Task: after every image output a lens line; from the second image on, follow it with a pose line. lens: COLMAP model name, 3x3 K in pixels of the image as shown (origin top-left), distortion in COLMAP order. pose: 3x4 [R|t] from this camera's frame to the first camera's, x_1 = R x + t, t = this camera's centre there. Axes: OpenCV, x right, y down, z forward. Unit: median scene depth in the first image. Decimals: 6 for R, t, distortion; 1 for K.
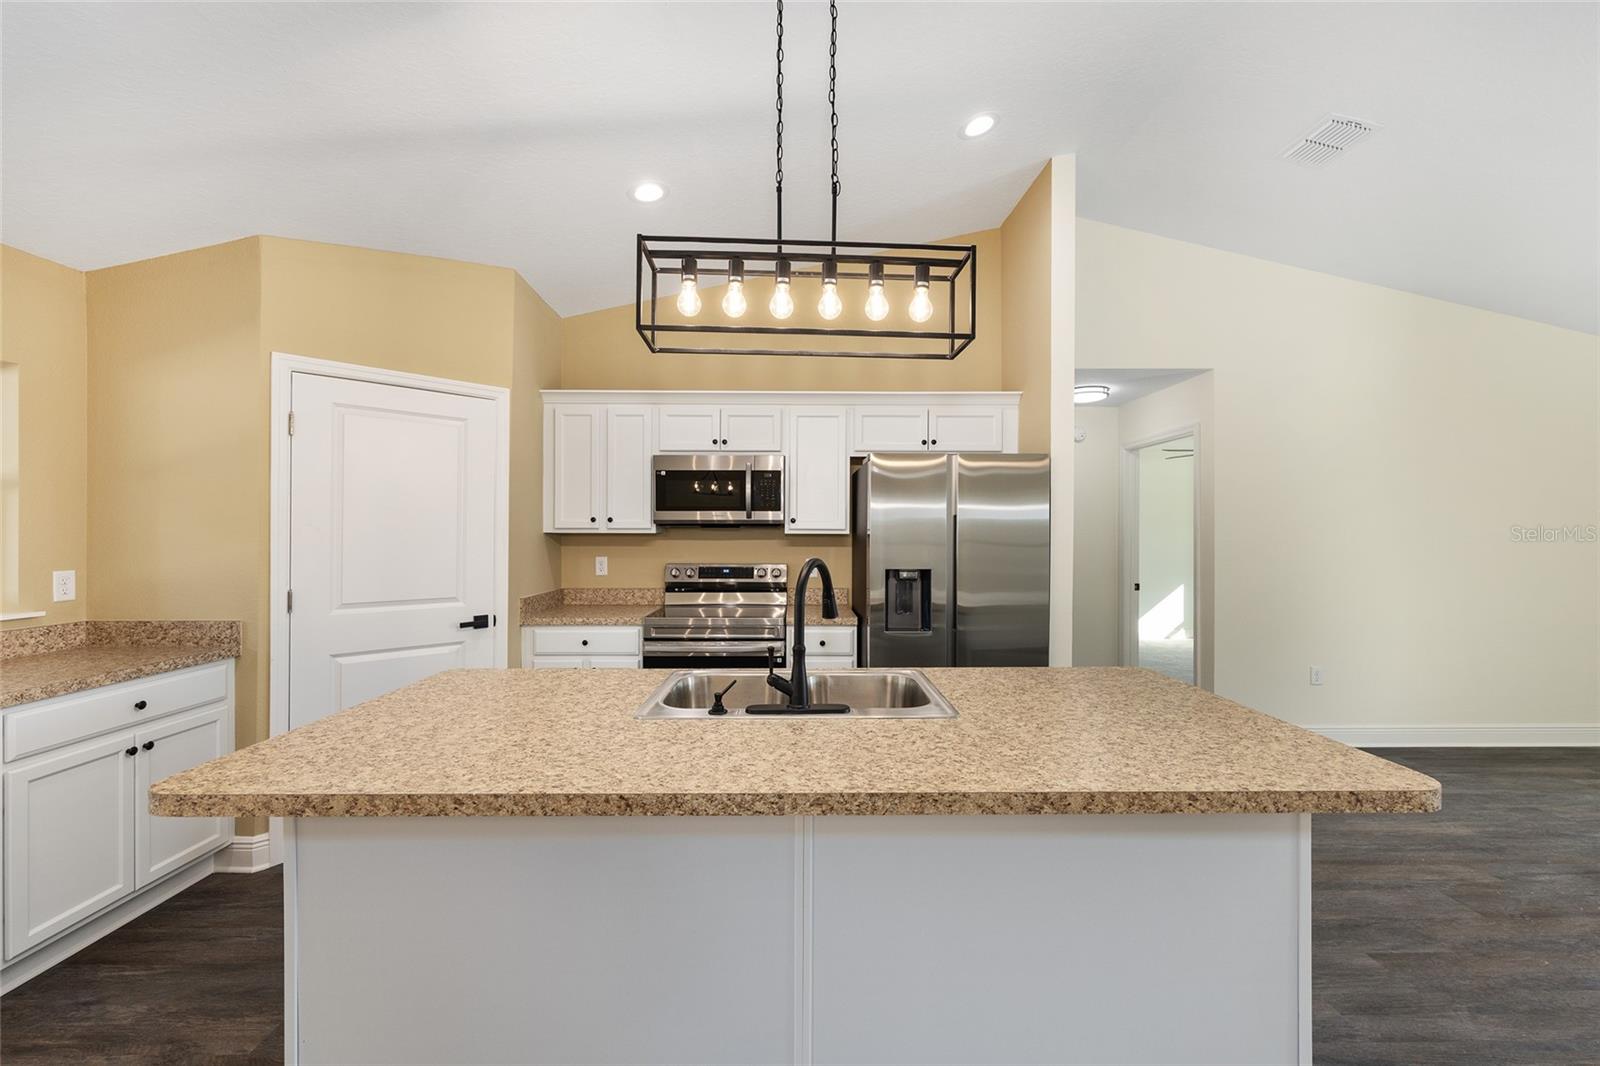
lens RADIAL K [[642.3, 0, 803.7], [0, 642.3, 531.8], [0, 0, 1]] dist [-0.002791, 0.001113]
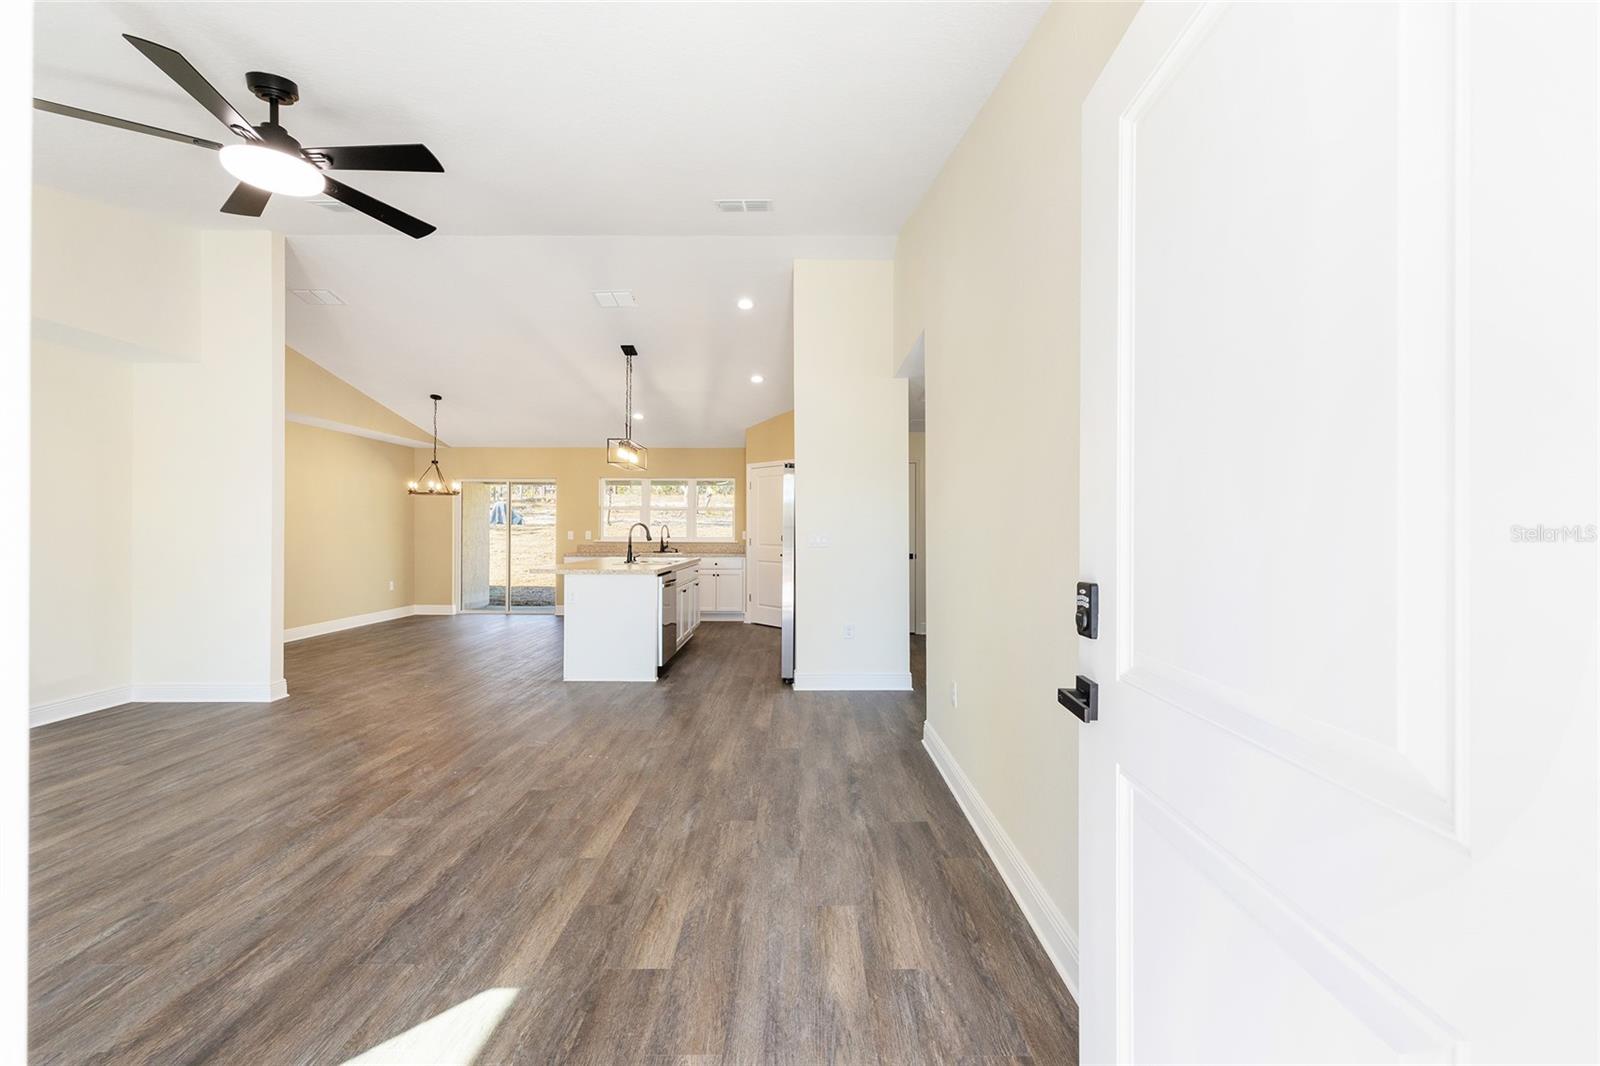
lens RADIAL K [[642.3, 0, 804.8], [0, 642.3, 533.6], [0, 0, 1]] dist [-0.002791, 0.001113]
pose [[-0.001040, 0.003197, -0.999994, 2.188283], [-0.004768, 0.999984, 0.003202, 0.051657], [0.999988, 0.004771, -0.001024, 1.170076]]
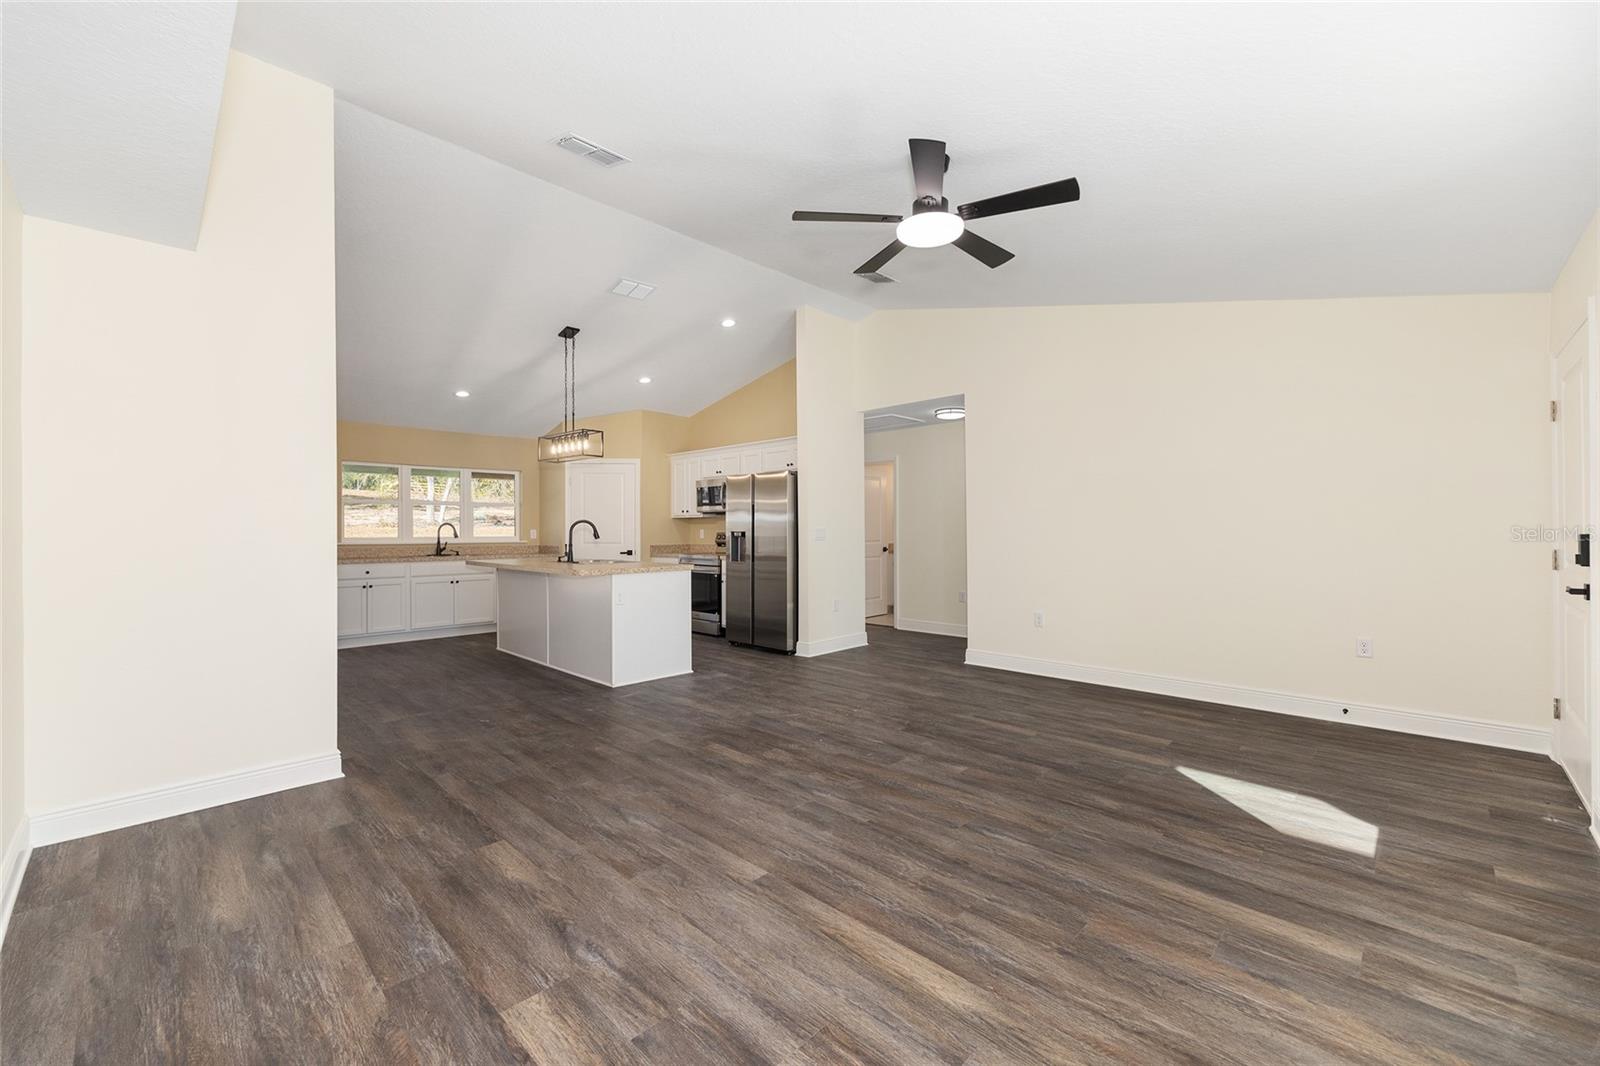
lens RADIAL K [[642.3, 0, 805.6], [0, 642.3, 527.0], [0, 0, 1]] dist [-0.002791, 0.001113]
pose [[0.712313, -0.007505, -0.701821, 1.939079], [0.004047, 0.999970, -0.006586, 0.064630], [0.701850, 0.001851, 0.712323, -0.346536]]
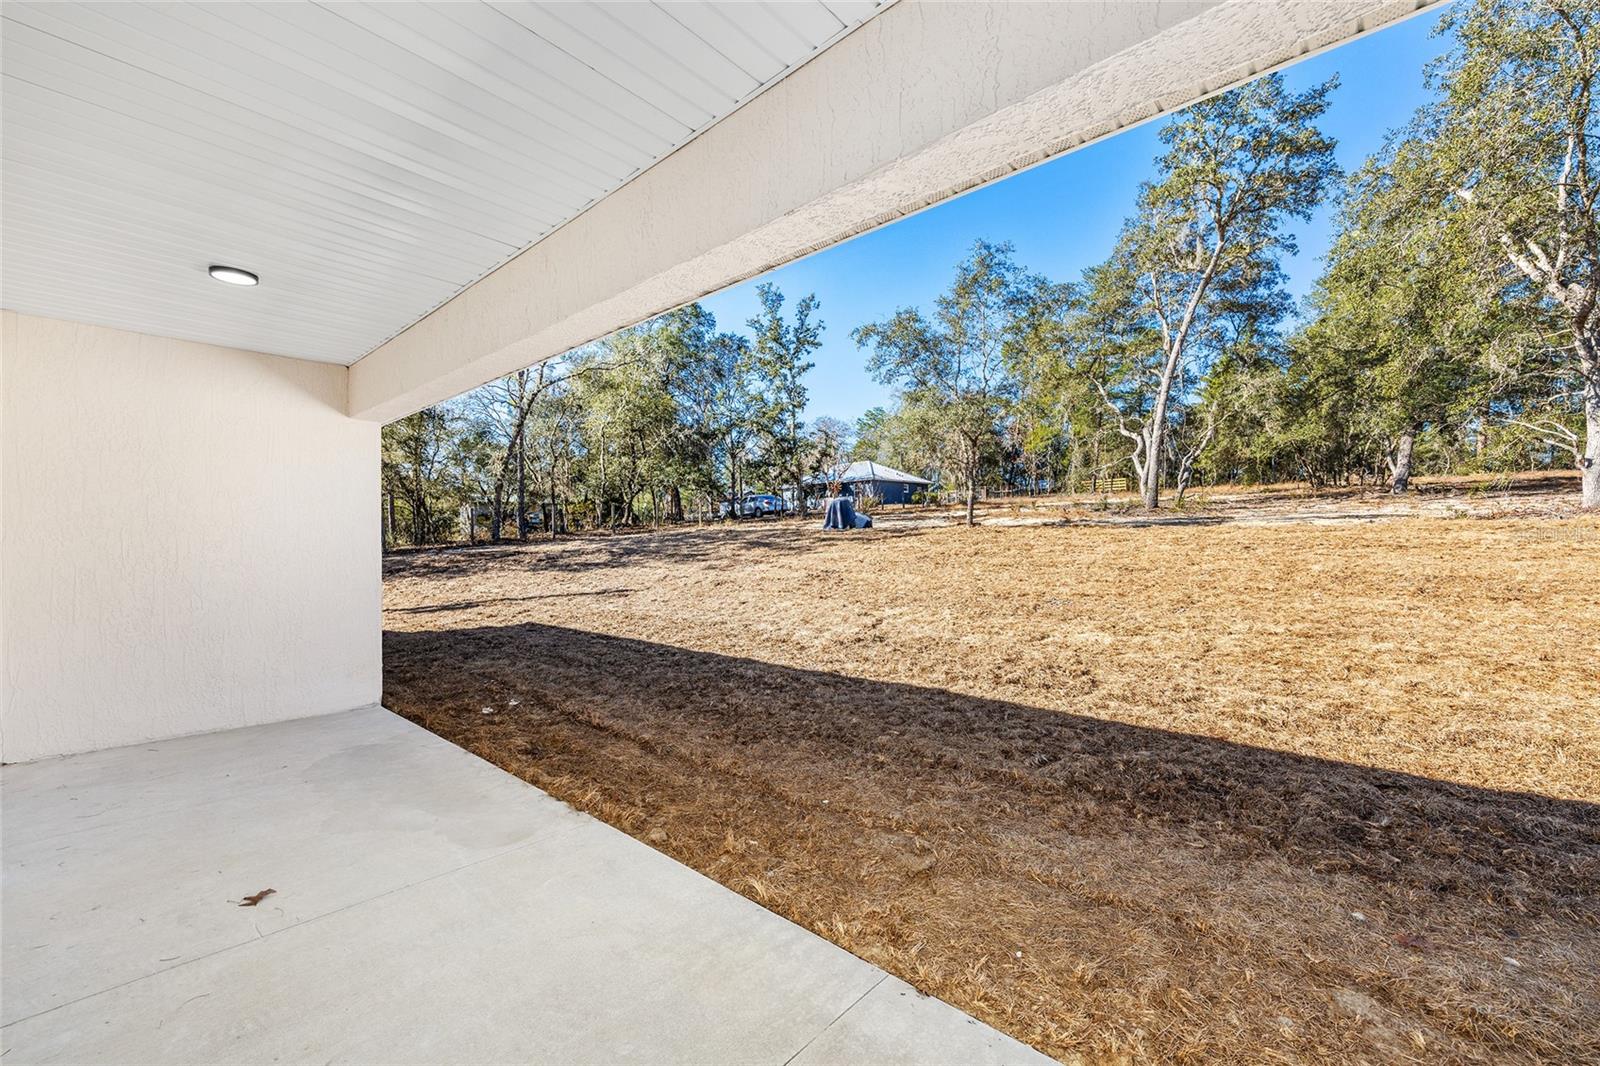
lens RADIAL K [[642.3, 0, 799.9], [0, 642.3, 546.2], [0, 0, 1]] dist [-0.002791, 0.001113]
pose [[-0.684064, 0.010712, -0.729343, -1.232351], [0.008088, 0.999942, 0.007100, 0.097343], [0.729377, -0.001043, -0.684111, 1.235712]]
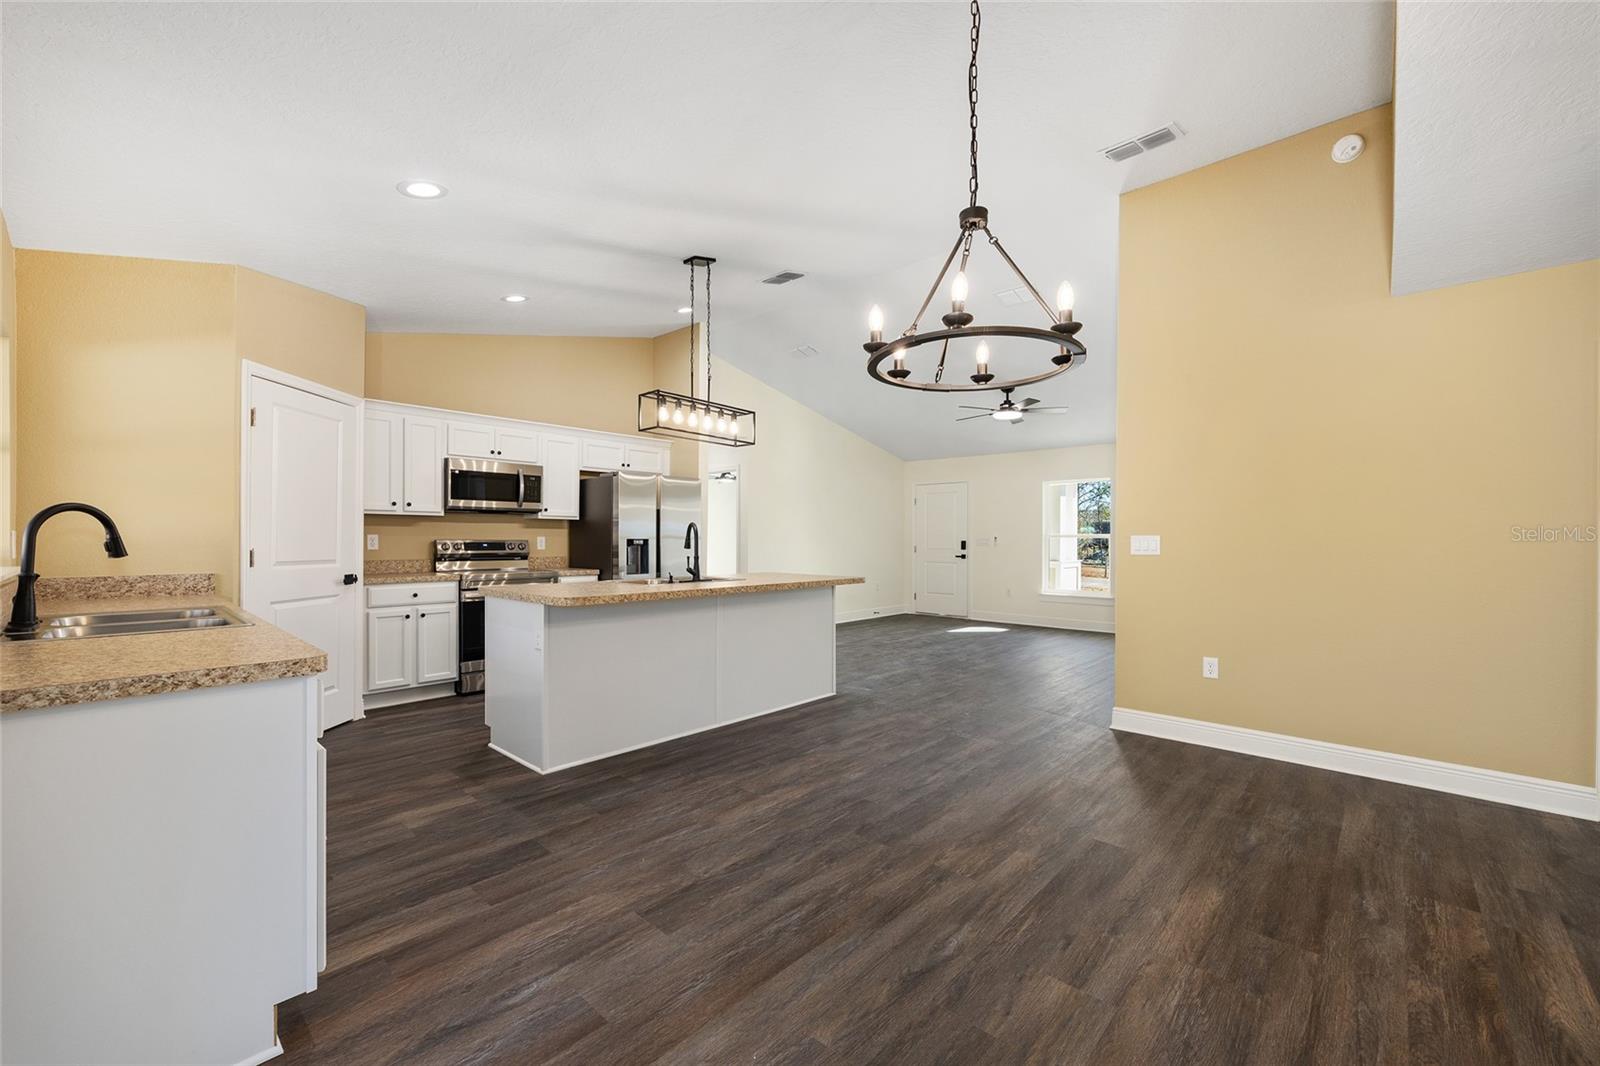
lens RADIAL K [[642.3, 0, 799.2], [0, 642.3, 538.1], [0, 0, 1]] dist [-0.002791, 0.001113]
pose [[0.688406, 0.001856, 0.725323, -0.895746], [-0.002167, 0.999998, -0.000501, 0.061920], [-0.725323, -0.001227, 0.688408, -0.594116]]
